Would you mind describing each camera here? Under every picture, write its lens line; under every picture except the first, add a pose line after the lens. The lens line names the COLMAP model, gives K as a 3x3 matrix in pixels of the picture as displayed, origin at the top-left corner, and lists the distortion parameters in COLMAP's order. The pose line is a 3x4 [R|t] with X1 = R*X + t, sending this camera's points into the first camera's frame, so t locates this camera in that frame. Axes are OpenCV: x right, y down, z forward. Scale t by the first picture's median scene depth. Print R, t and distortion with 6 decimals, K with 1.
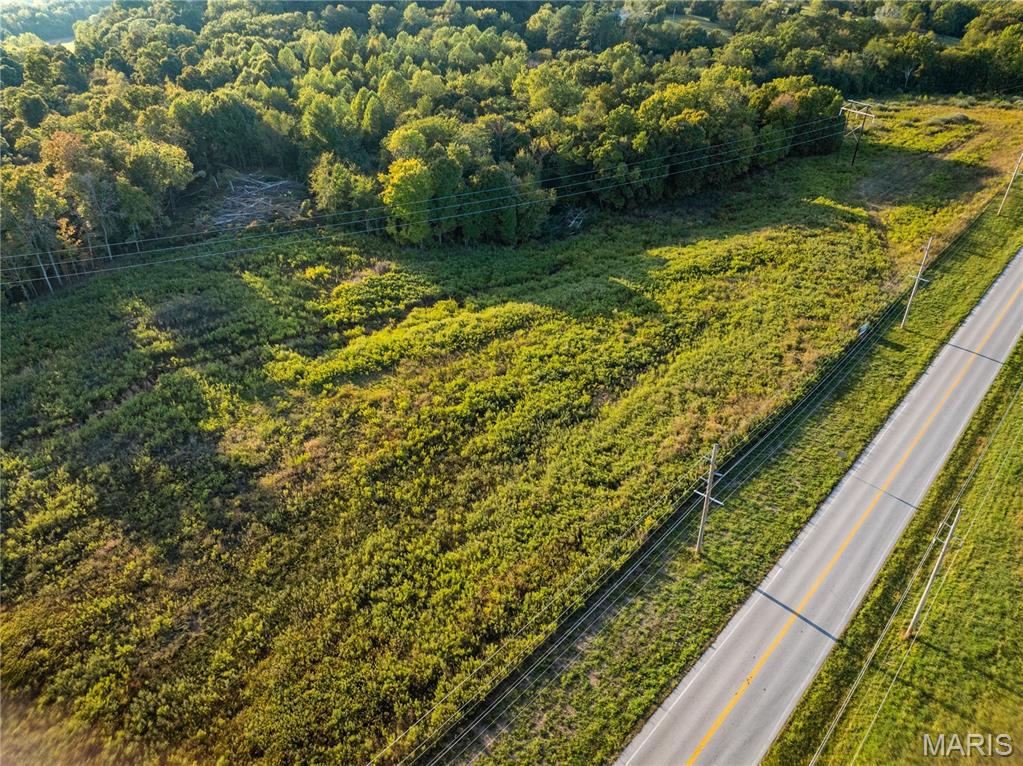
lens RADIAL K [[718.5, 0, 513.0], [0, 718.5, 379.5], [0, 0, 1]] dist [-0.041637, 0.006261]
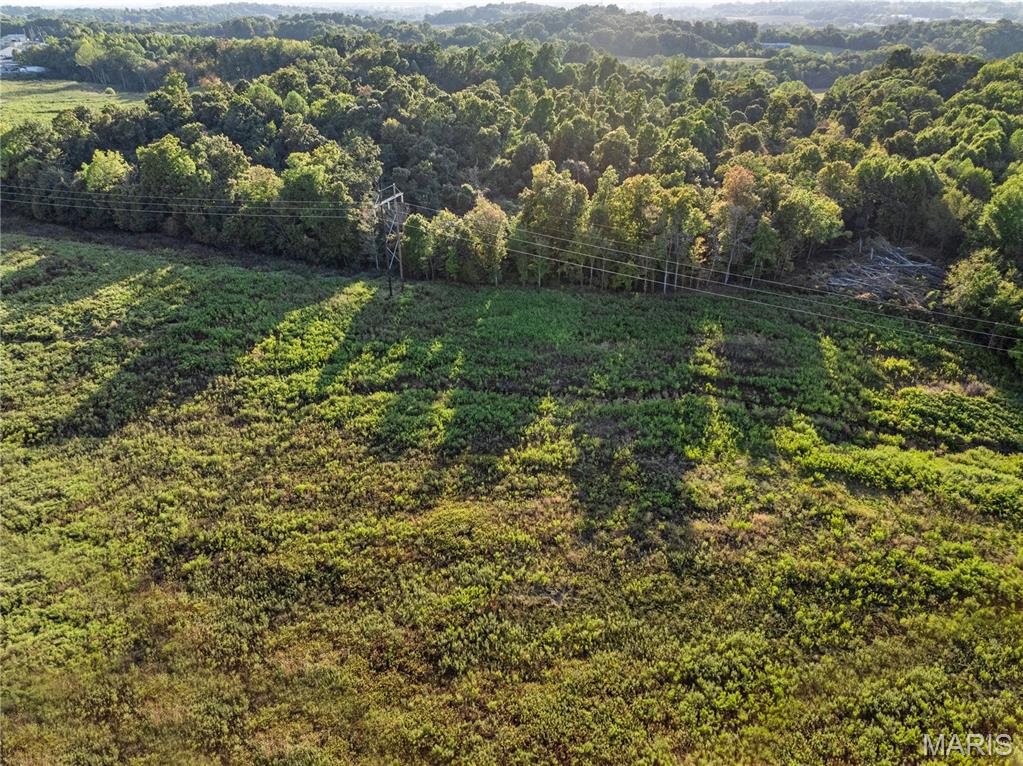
lens RADIAL K [[718.5, 0, 513.0], [0, 718.5, 379.5], [0, 0, 1]] dist [-0.041637, 0.006261]
pose [[0.589100, 0.385893, -0.709964, 0.110575], [-0.432003, 0.892904, 0.126869, -0.044691], [0.682887, 0.231969, 0.692716, 0.048864]]
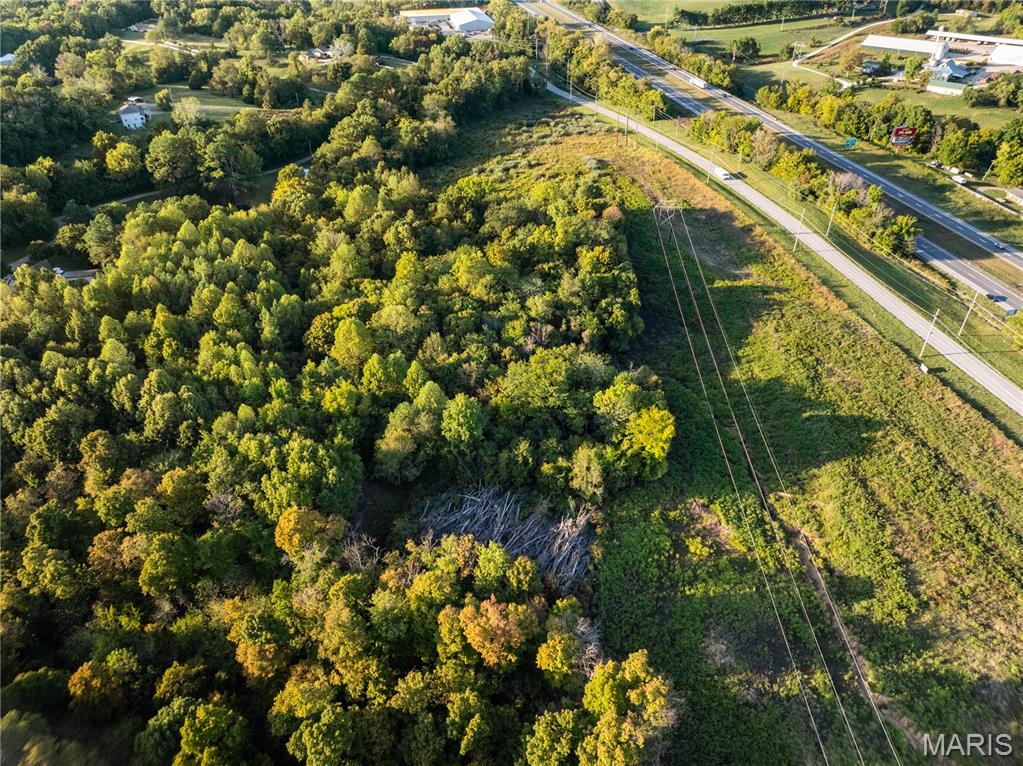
lens RADIAL K [[718.5, 0, 513.0], [0, 718.5, 379.5], [0, 0, 1]] dist [-0.041637, 0.006261]
pose [[0.579575, -0.479137, 0.659181, -1.296938], [0.446636, 0.863346, 0.234839, -0.942197], [-0.681622, 0.158307, 0.714374, 0.470014]]
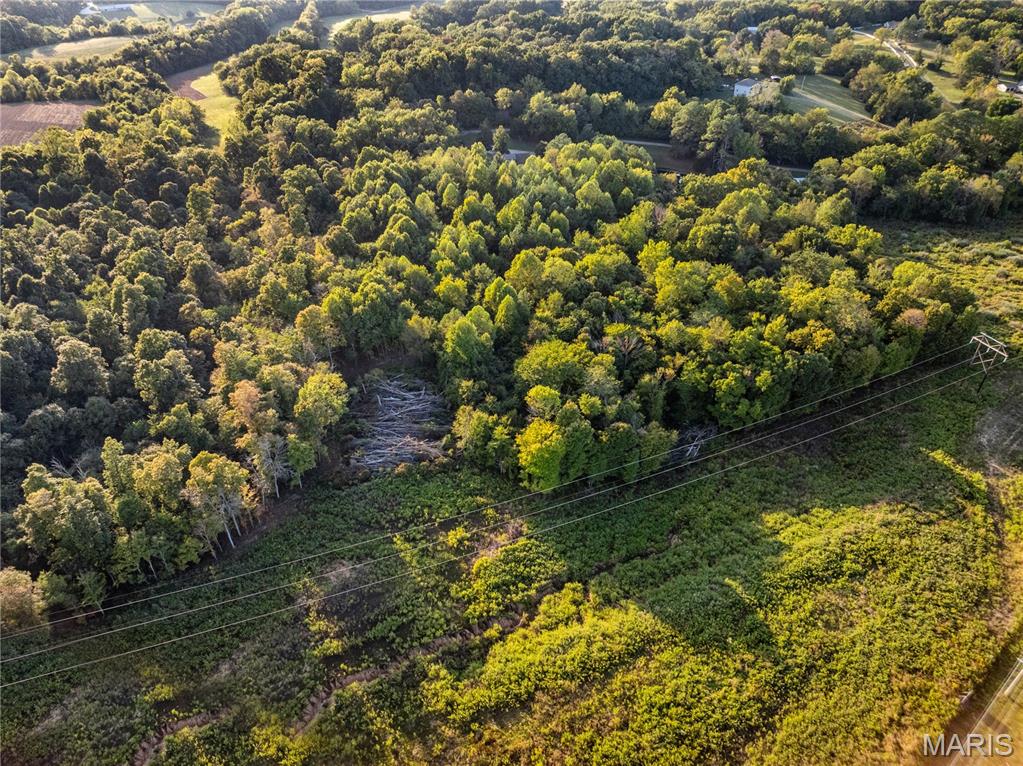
lens RADIAL K [[718.5, 0, 513.0], [0, 718.5, 379.5], [0, 0, 1]] dist [-0.041637, 0.006261]
pose [[0.990237, 0.078360, -0.115281, -0.099410], [-0.073052, 0.996095, 0.049581, -0.571223], [0.118716, -0.040676, 0.992095, -0.110616]]
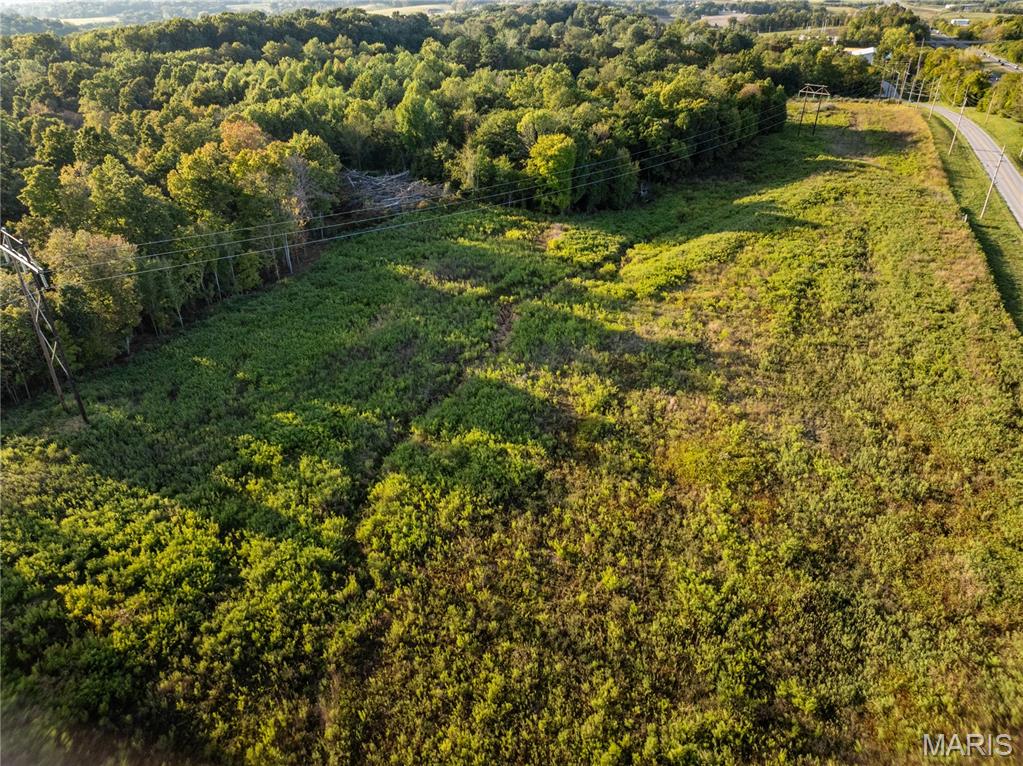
lens RADIAL K [[718.5, 0, 513.0], [0, 718.5, 379.5], [0, 0, 1]] dist [-0.041637, 0.006261]
pose [[0.947268, -0.156818, 0.279447, -0.774509], [0.174680, 0.983811, -0.040040, 0.137032], [-0.268644, 0.086743, 0.959326, -0.029443]]
